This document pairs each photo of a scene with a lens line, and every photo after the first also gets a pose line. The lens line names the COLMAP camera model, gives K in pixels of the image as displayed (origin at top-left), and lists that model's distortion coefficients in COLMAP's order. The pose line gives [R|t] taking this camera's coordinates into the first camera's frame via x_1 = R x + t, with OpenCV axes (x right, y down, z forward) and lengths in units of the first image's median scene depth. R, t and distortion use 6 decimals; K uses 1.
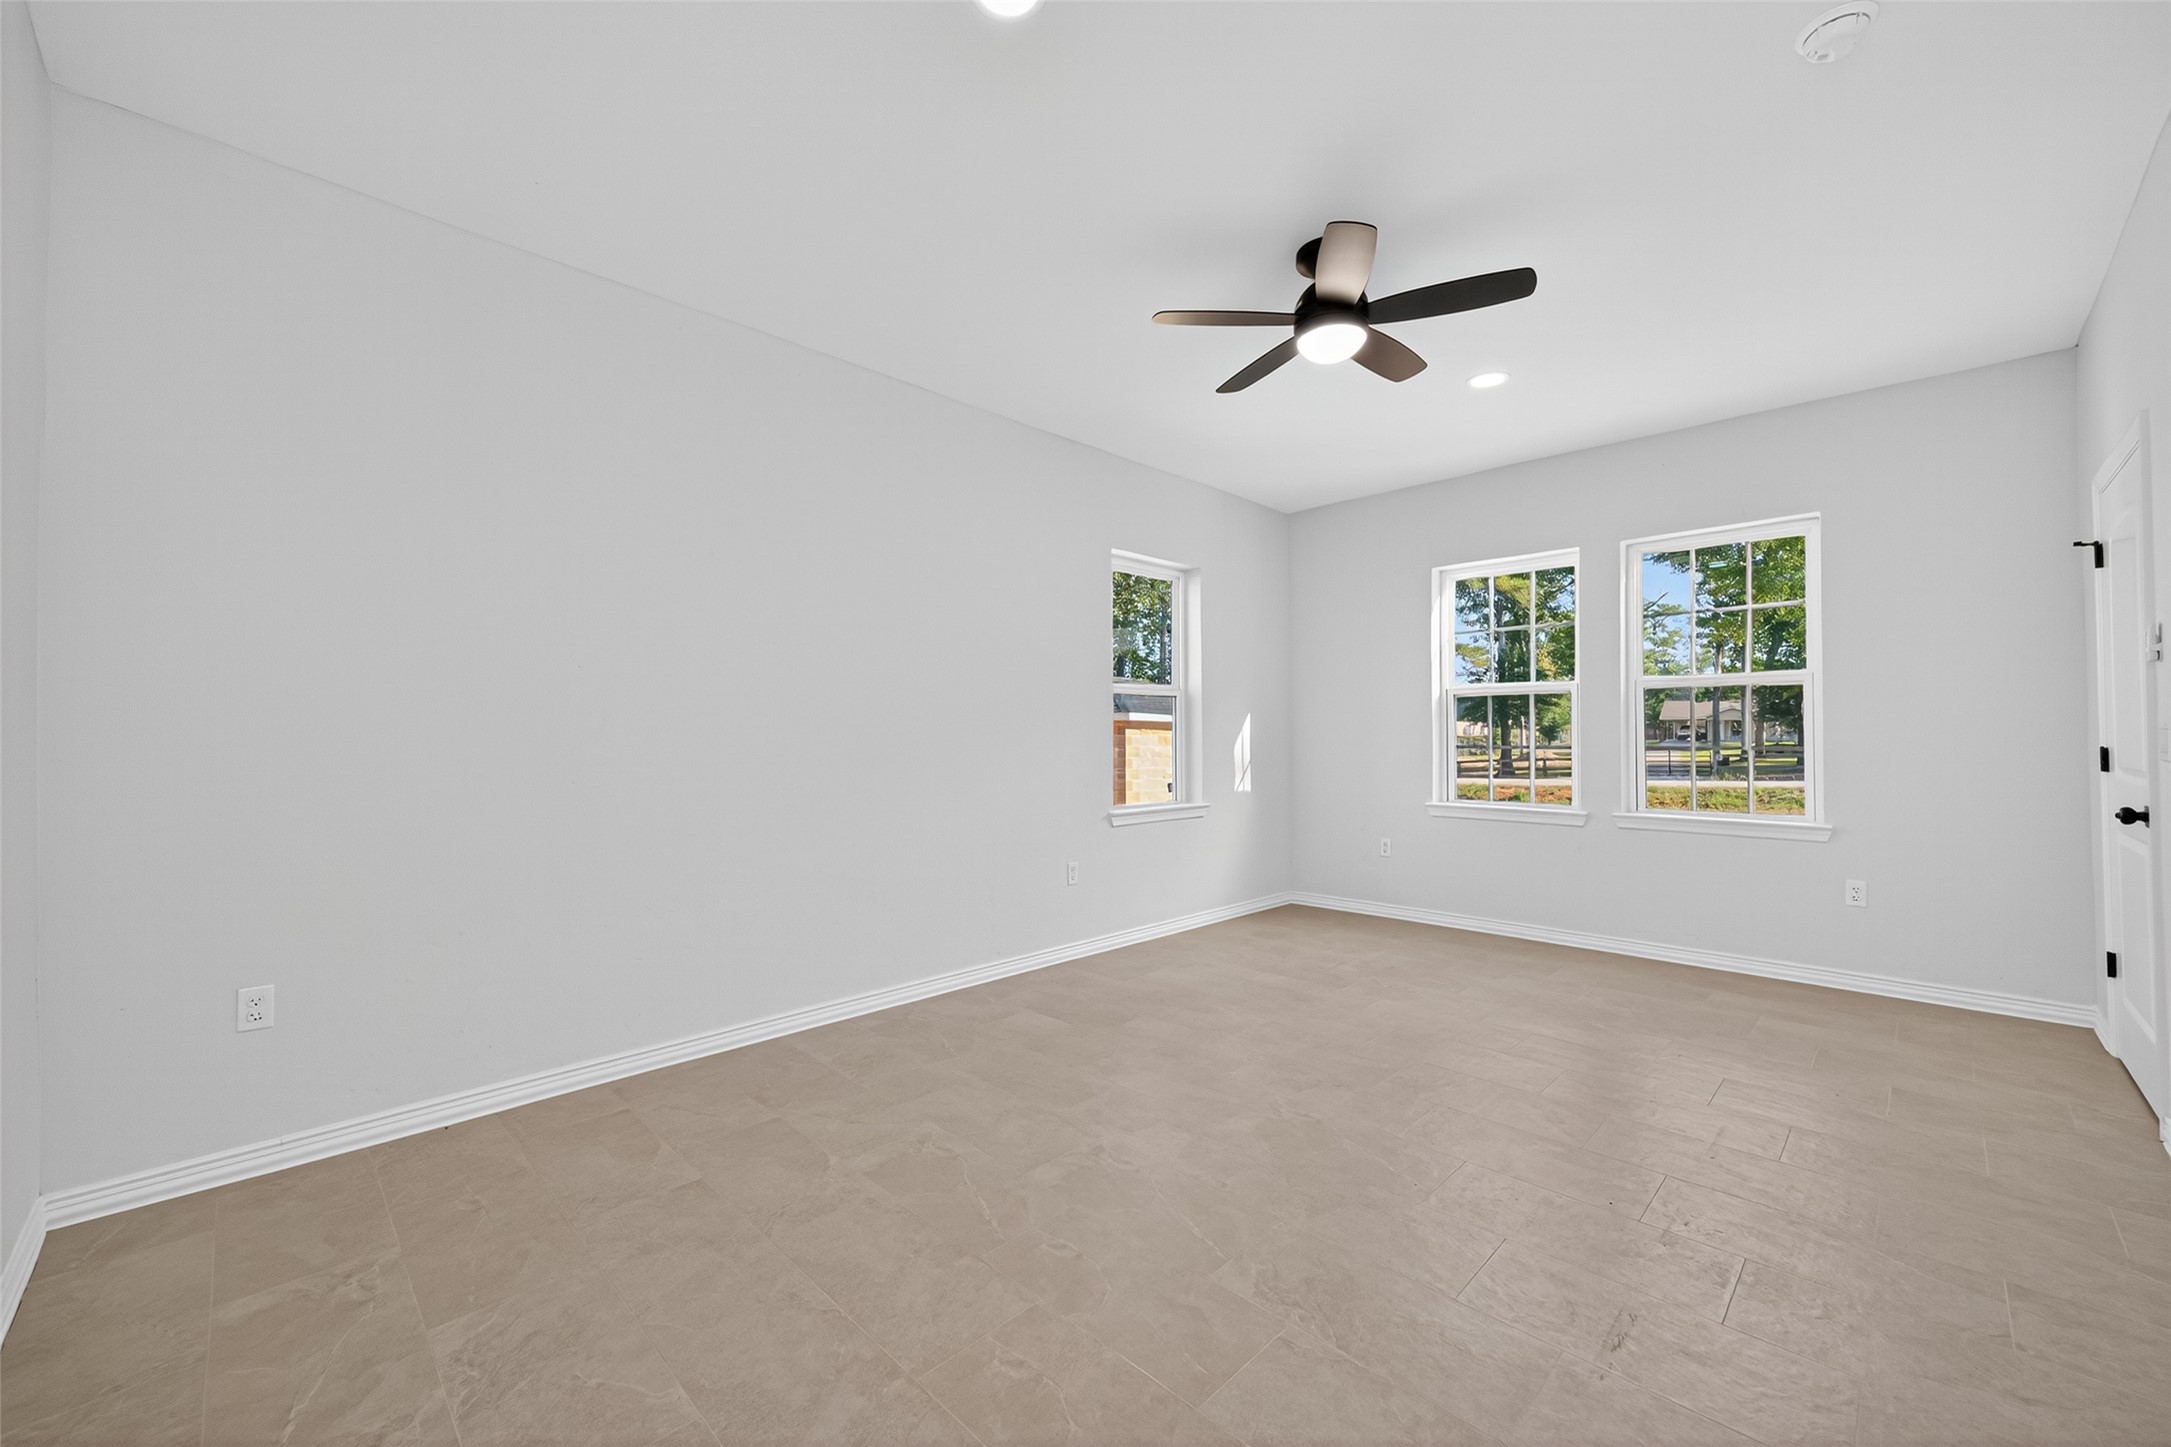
lens RADIAL K [[843.8, 0, 1088.8], [0, 843.8, 730.8], [0, 0, 1]] dist [-0.000611, -0.000182]
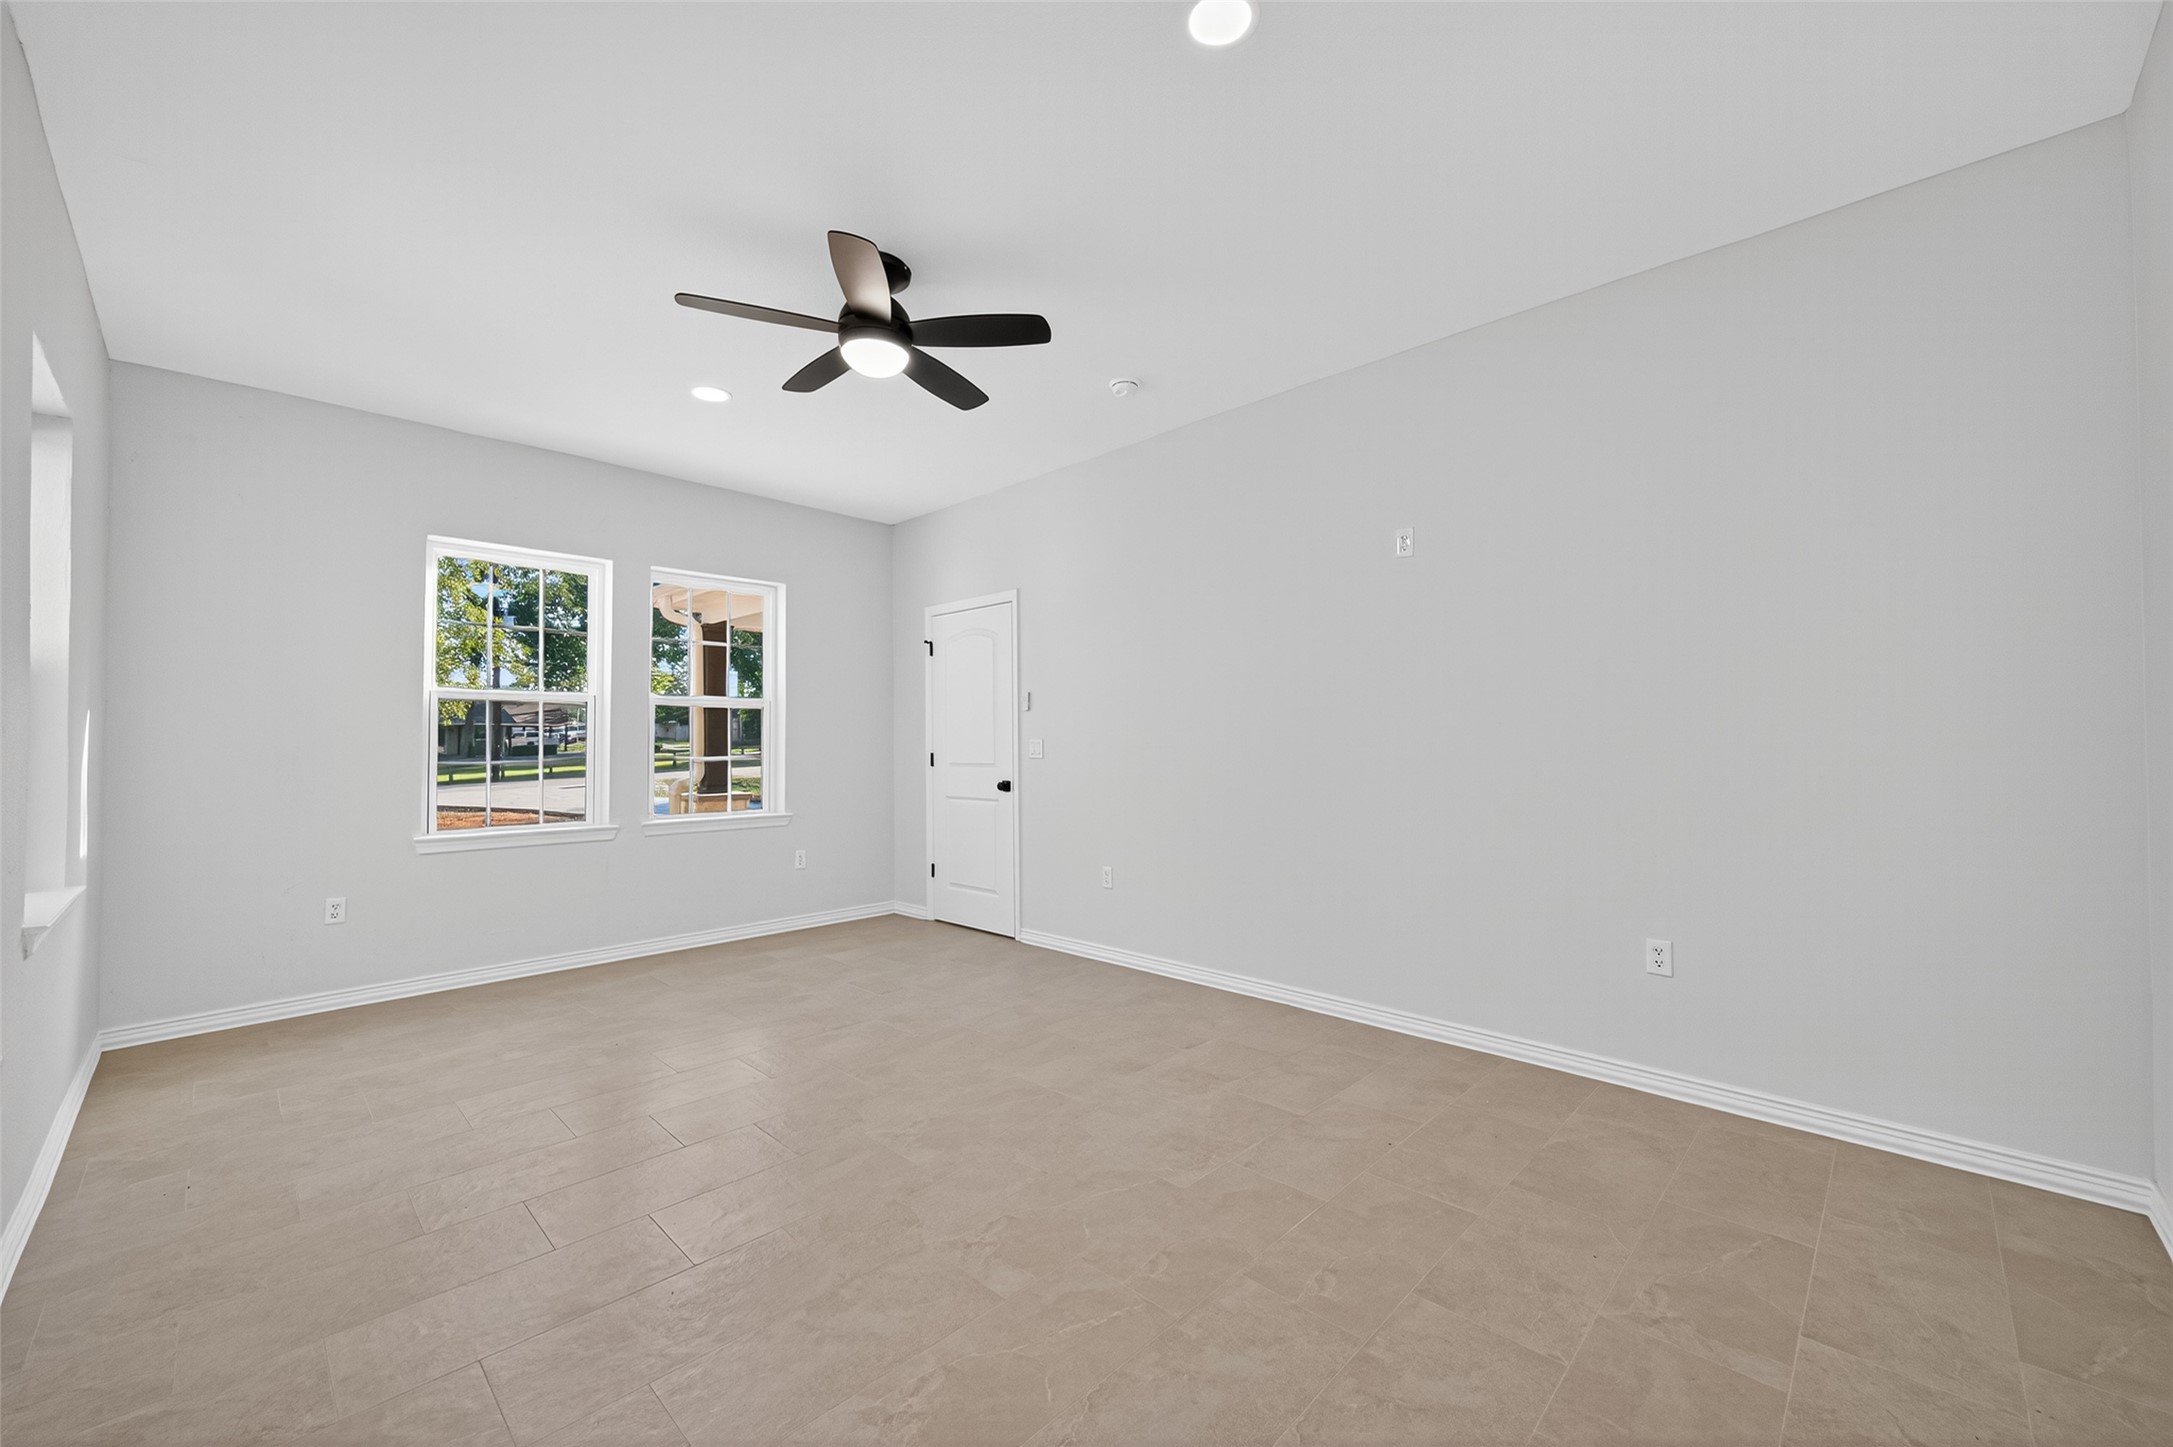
lens RADIAL K [[844.6, 0, 1089.8], [0, 844.6, 730.8], [0, 0, 1]] dist [-0.000611, -0.000182]
pose [[-0.013378, 0.018835, 0.999733, -0.521640], [0.002552, 0.999820, -0.018802, 0.004731], [-0.999907, 0.002300, -0.013424, 0.551959]]
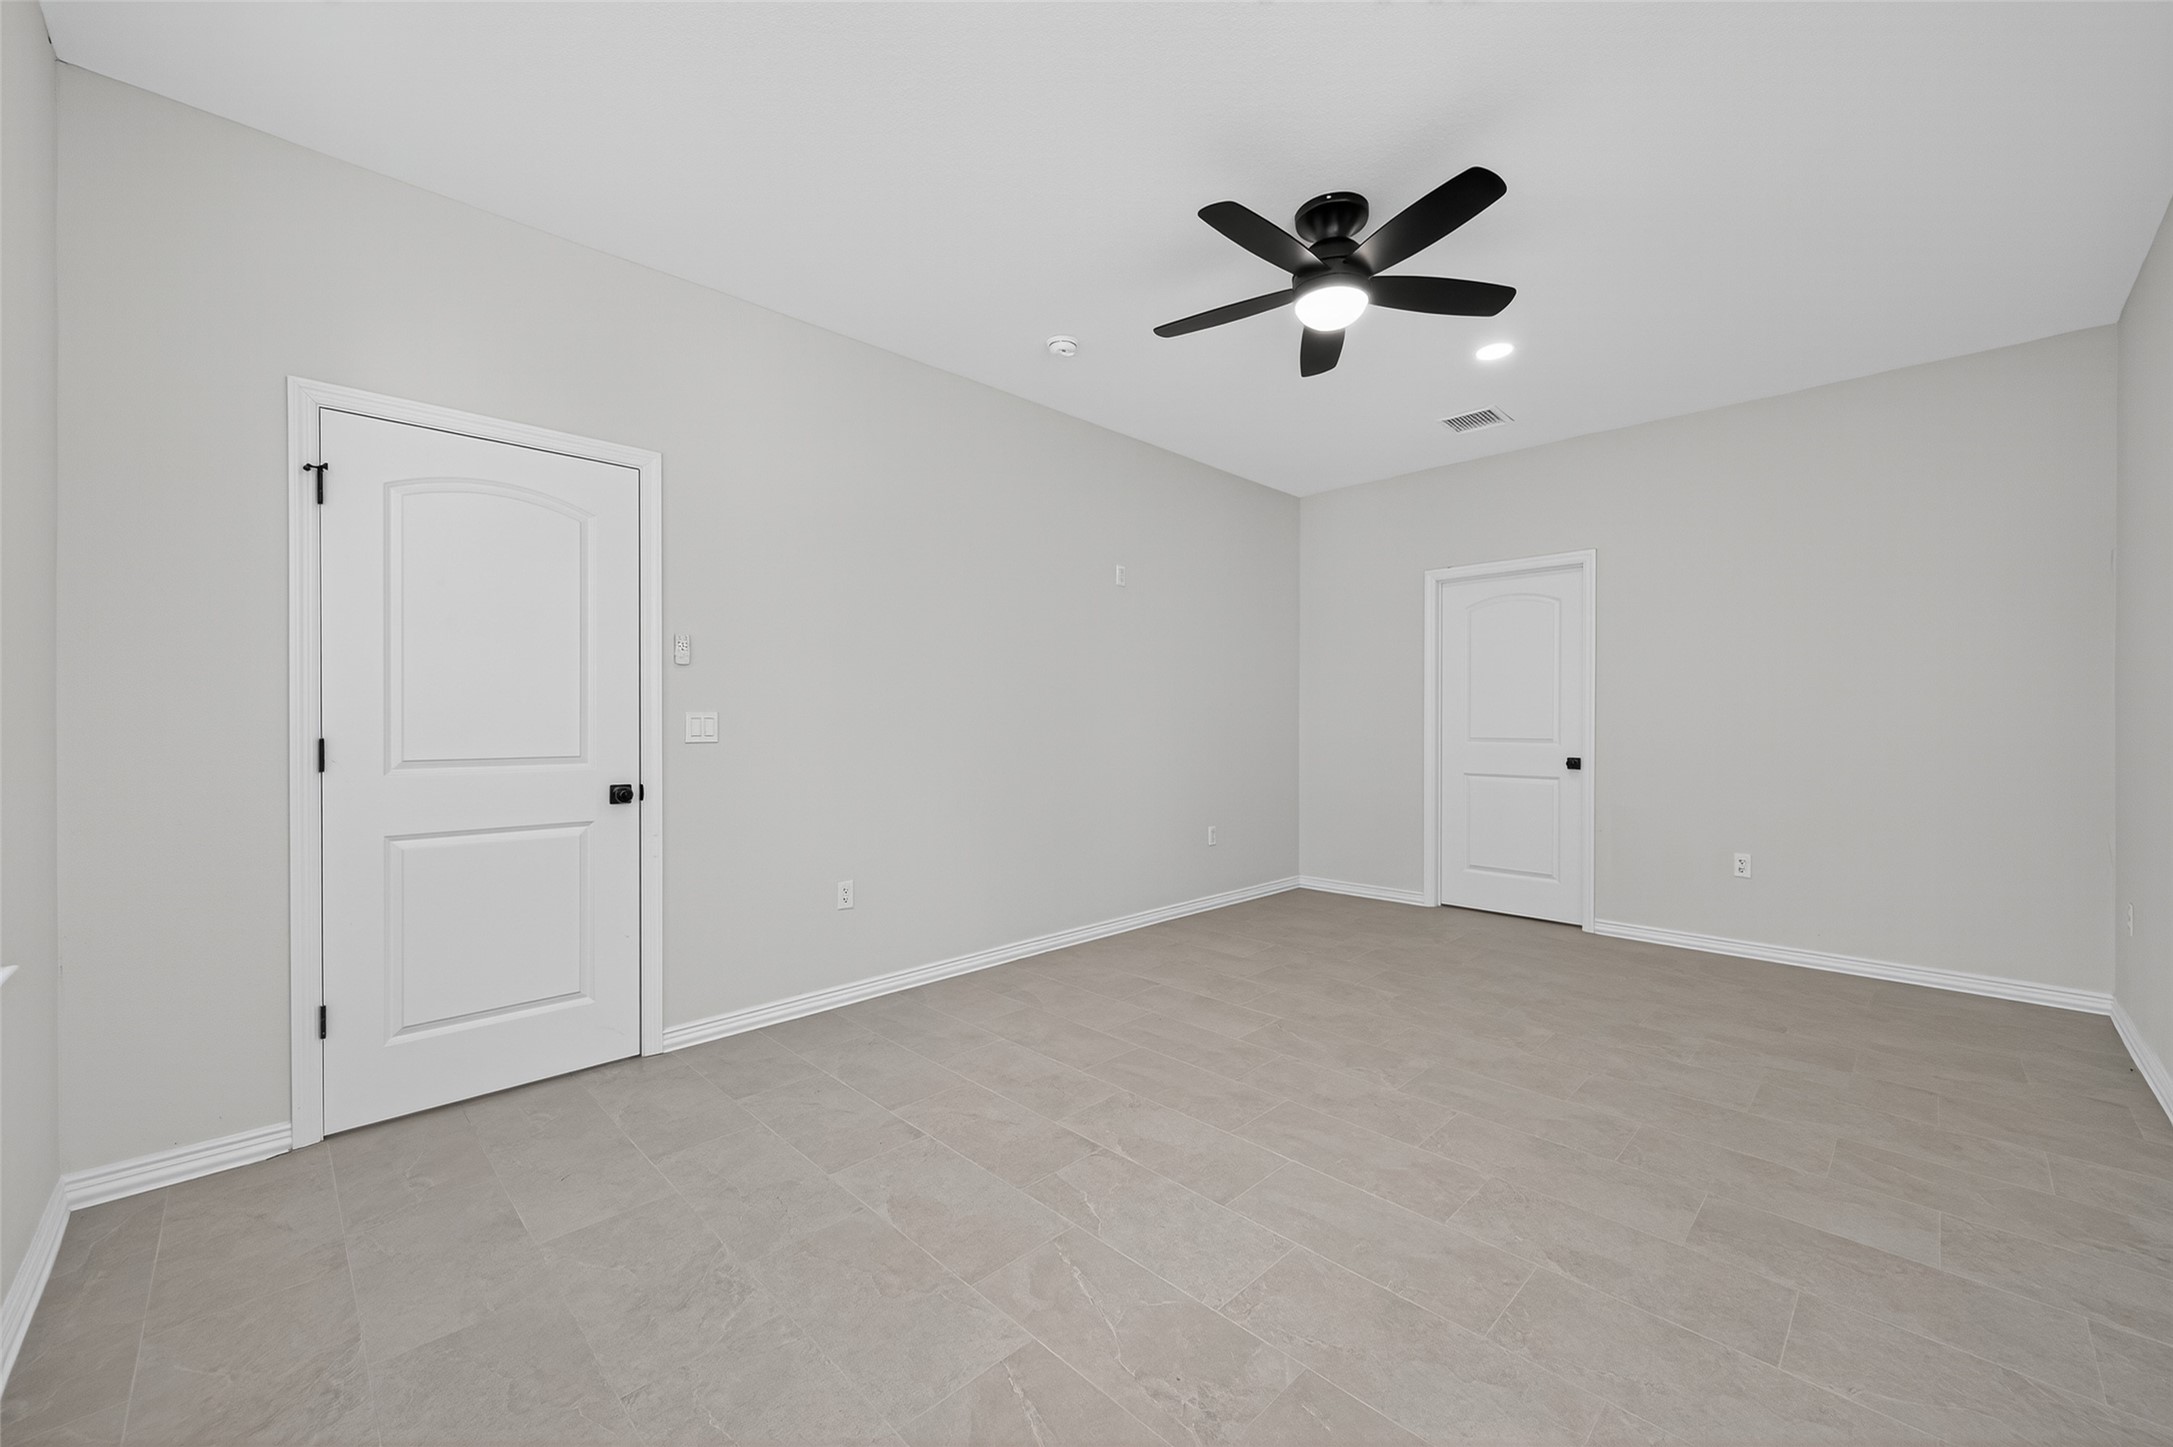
lens RADIAL K [[844.6, 0, 1089.8], [0, 844.6, 730.8], [0, 0, 1]] dist [-0.000611, -0.000182]
pose [[-0.999945, 0.004622, 0.009416, 0.403393], [0.004656, 0.999983, 0.003621, 0.009640], [-0.009399, 0.003665, -0.999949, 1.424730]]
